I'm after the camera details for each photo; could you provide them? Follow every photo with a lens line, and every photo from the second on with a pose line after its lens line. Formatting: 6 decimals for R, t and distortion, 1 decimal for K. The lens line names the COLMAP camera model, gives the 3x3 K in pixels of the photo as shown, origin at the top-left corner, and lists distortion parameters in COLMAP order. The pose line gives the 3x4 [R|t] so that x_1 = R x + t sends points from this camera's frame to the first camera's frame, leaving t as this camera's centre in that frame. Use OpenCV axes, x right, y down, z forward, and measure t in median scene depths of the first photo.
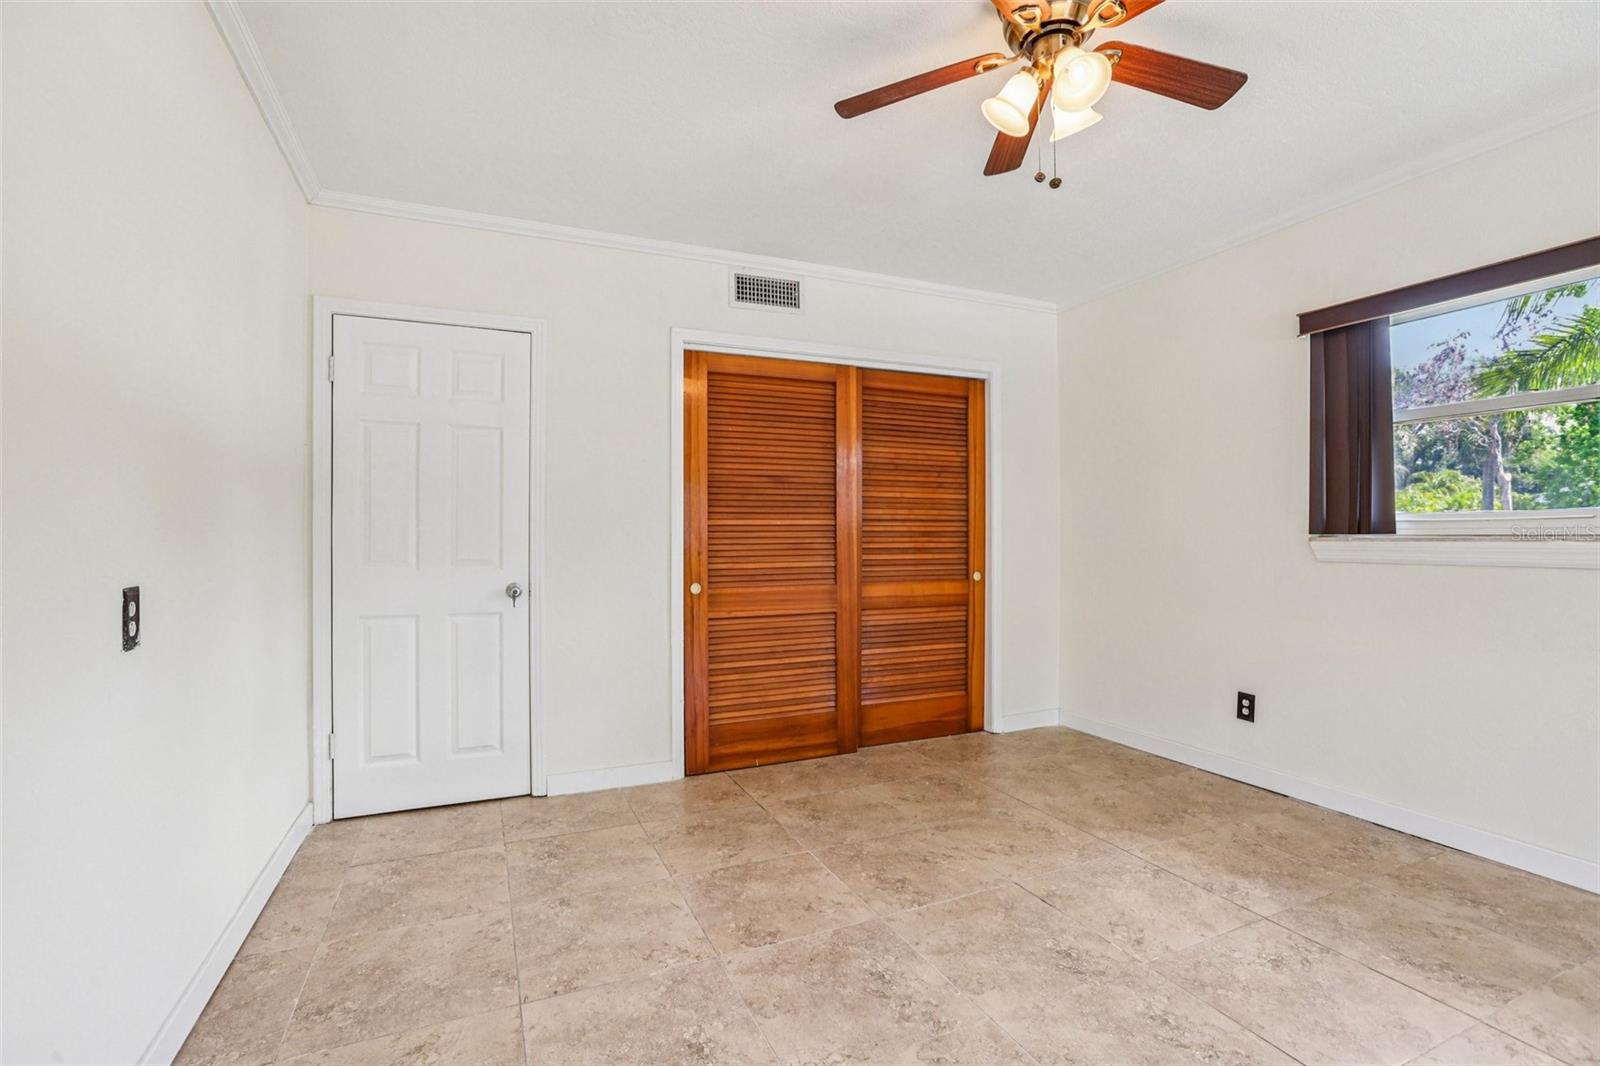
lens RADIAL K [[738.4, 0, 795.0], [0, 738.4, 537.0], [0, 0, 1]] dist [-0.053025, 0.020438]
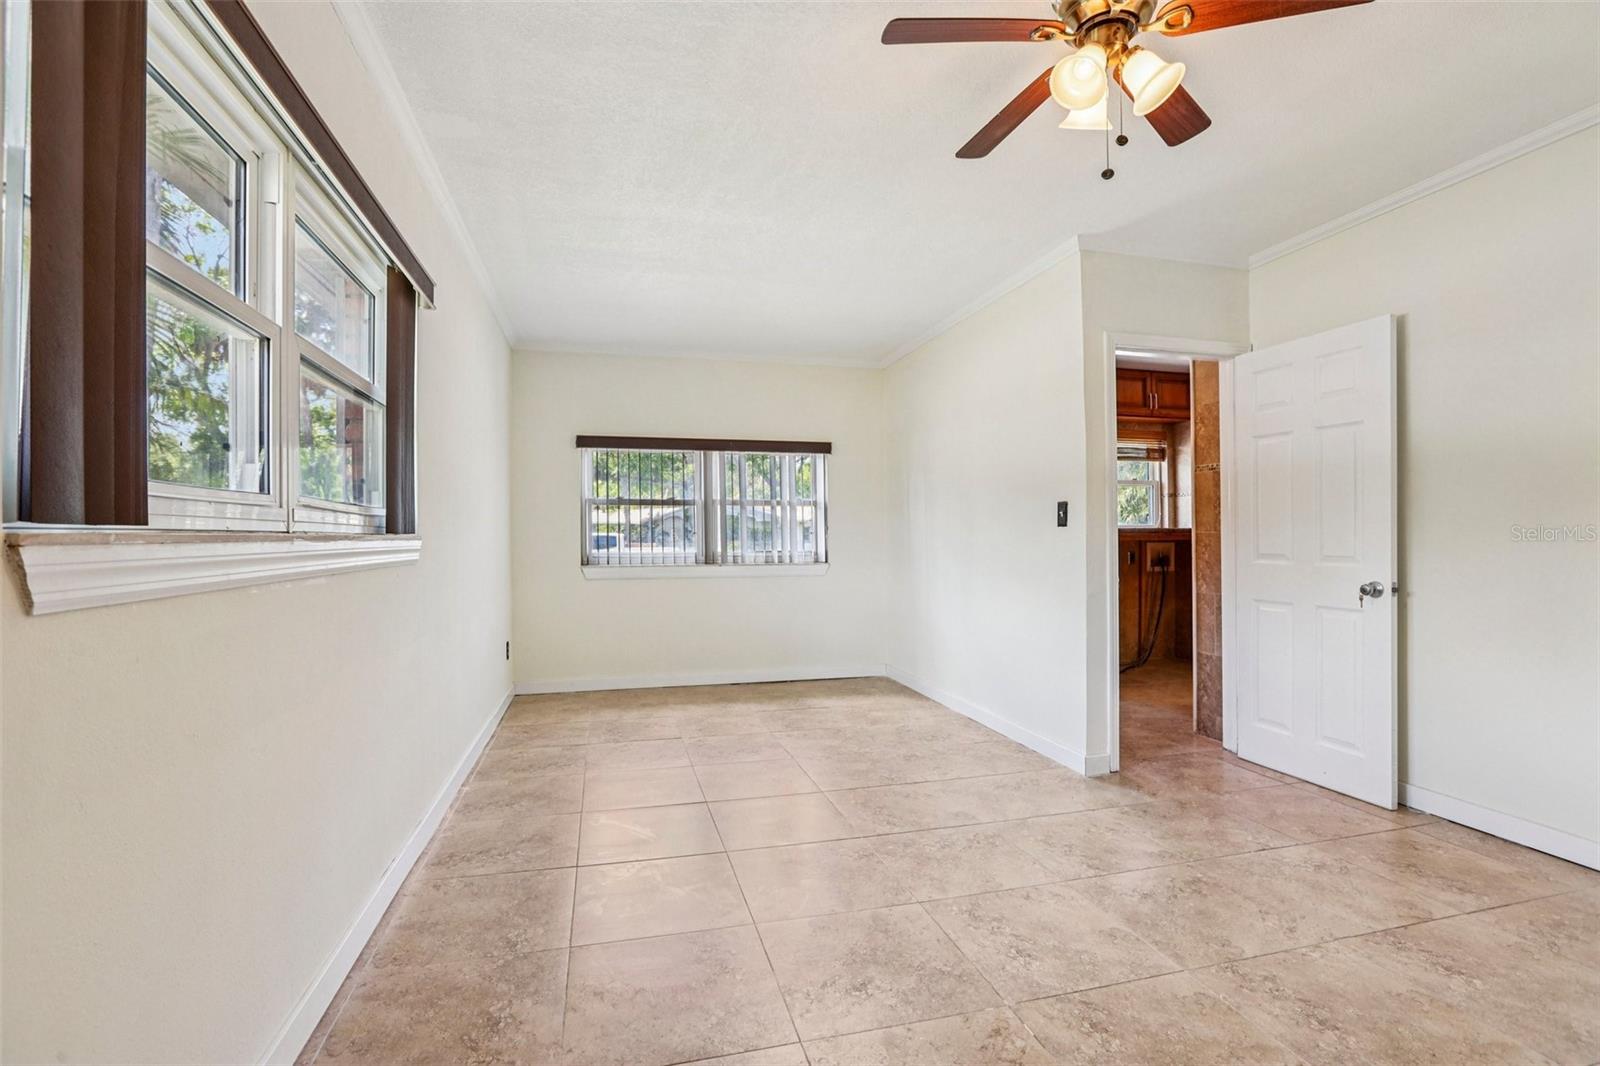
lens RADIAL K [[732.5, 0, 795.6], [0, 732.5, 538.6], [0, 0, 1]] dist [-0.044050, 0.015343]
pose [[-0.987753, 0.008036, 0.155819, 0.324624], [0.008487, 0.999962, 0.002229, 0.006631], [-0.155795, 0.003524, -0.987783, 1.037819]]
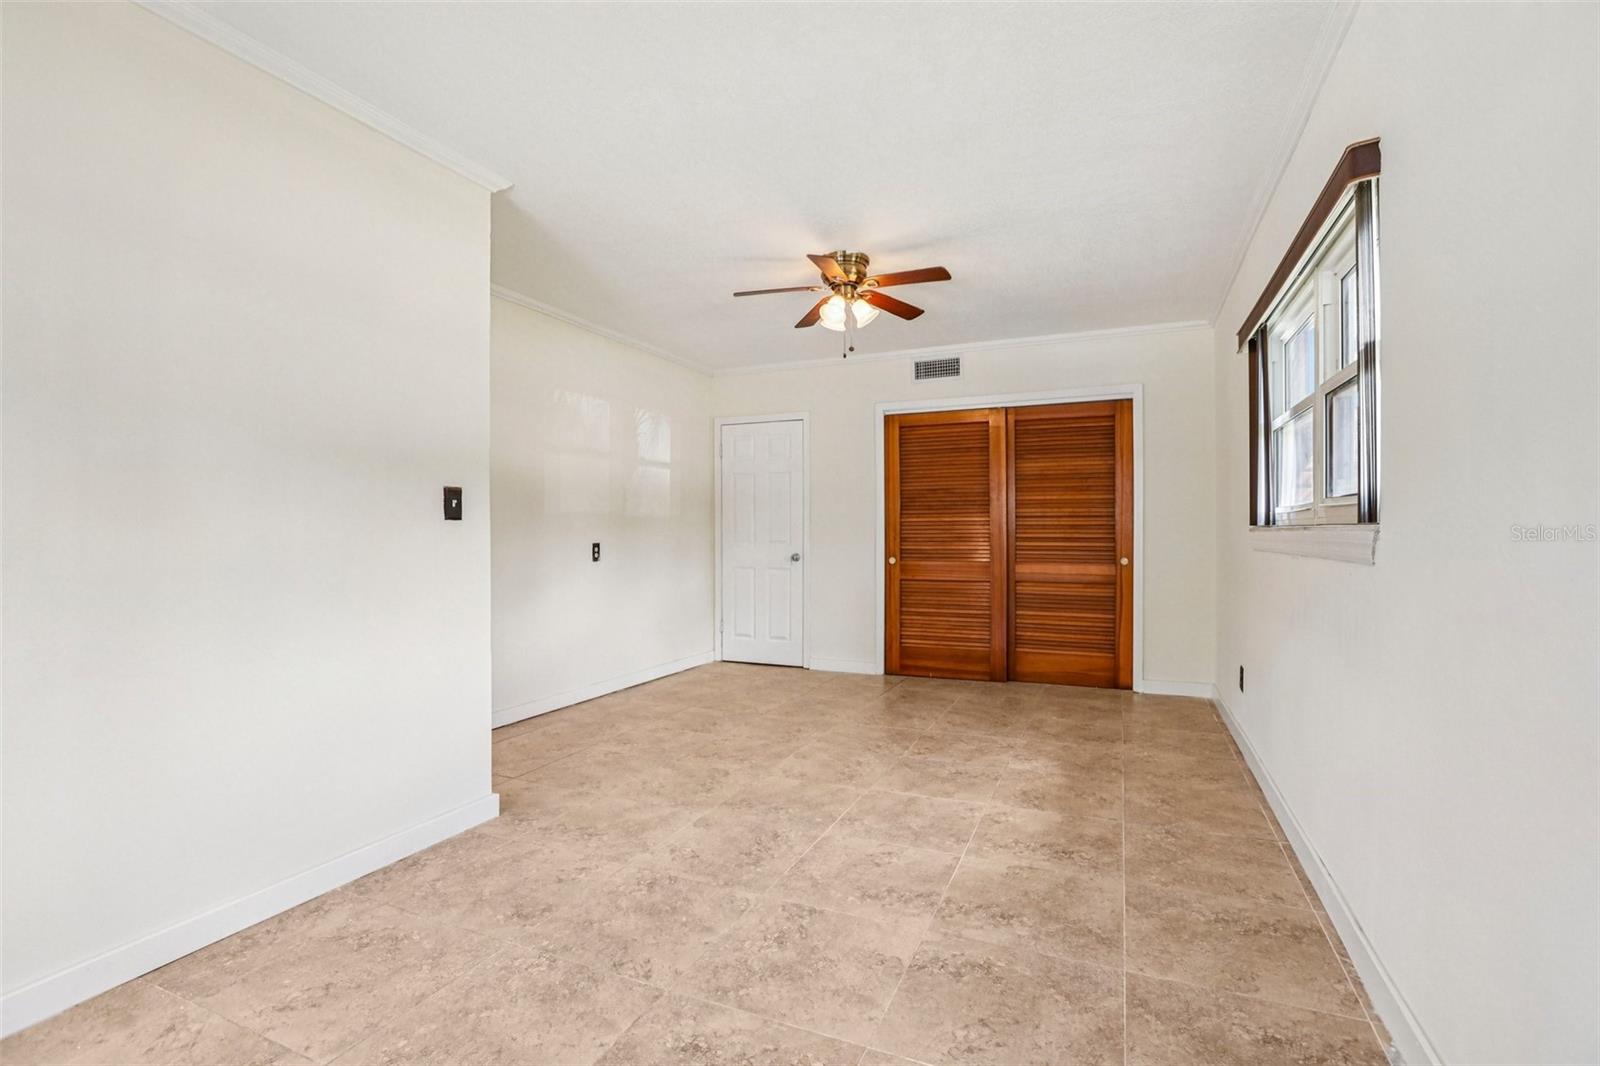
lens RADIAL K [[732.5, 0, 795.6], [0, 732.5, 538.6], [0, 0, 1]] dist [-0.044050, 0.015343]
pose [[0.675287, 0.008150, -0.737510, 0.911842], [-0.002392, 0.999958, 0.008860, 0.007428], [0.737551, -0.004219, 0.675278, -0.254380]]
